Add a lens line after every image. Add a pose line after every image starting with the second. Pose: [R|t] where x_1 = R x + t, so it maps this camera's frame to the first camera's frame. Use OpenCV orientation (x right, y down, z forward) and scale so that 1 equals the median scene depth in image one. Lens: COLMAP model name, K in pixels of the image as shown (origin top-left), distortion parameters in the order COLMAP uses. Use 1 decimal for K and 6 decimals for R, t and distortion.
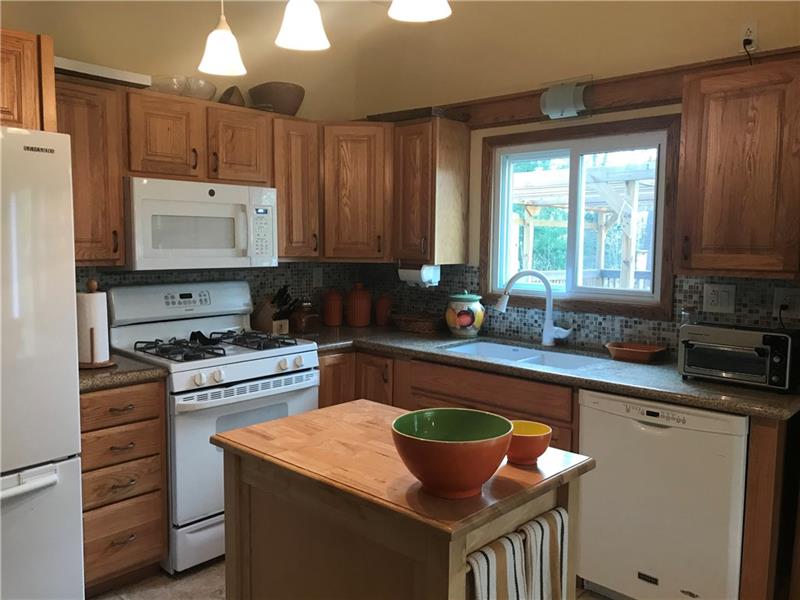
lens RADIAL K [[658.9, 0, 397.0], [0, 658.9, 301.4], [0, 0, 1]] dist [0.000712, 0.013364]
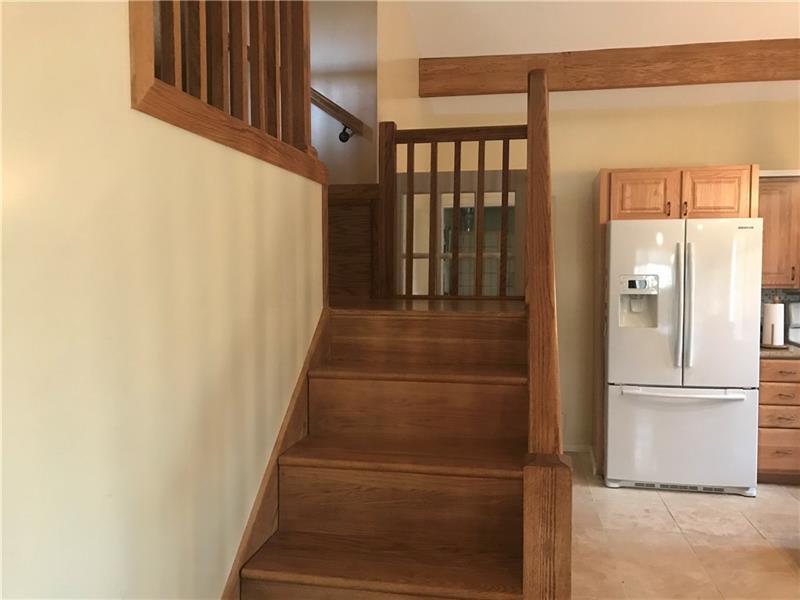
lens RADIAL K [[658.9, 0, 397.5], [0, 658.9, 300.6], [0, 0, 1]] dist [0.000712, 0.013364]
pose [[0.532816, 0.034228, -0.845539, 0.470784], [-0.066306, 0.997798, -0.001391, 0.046492], [0.843629, 0.056805, 0.533912, -0.747365]]
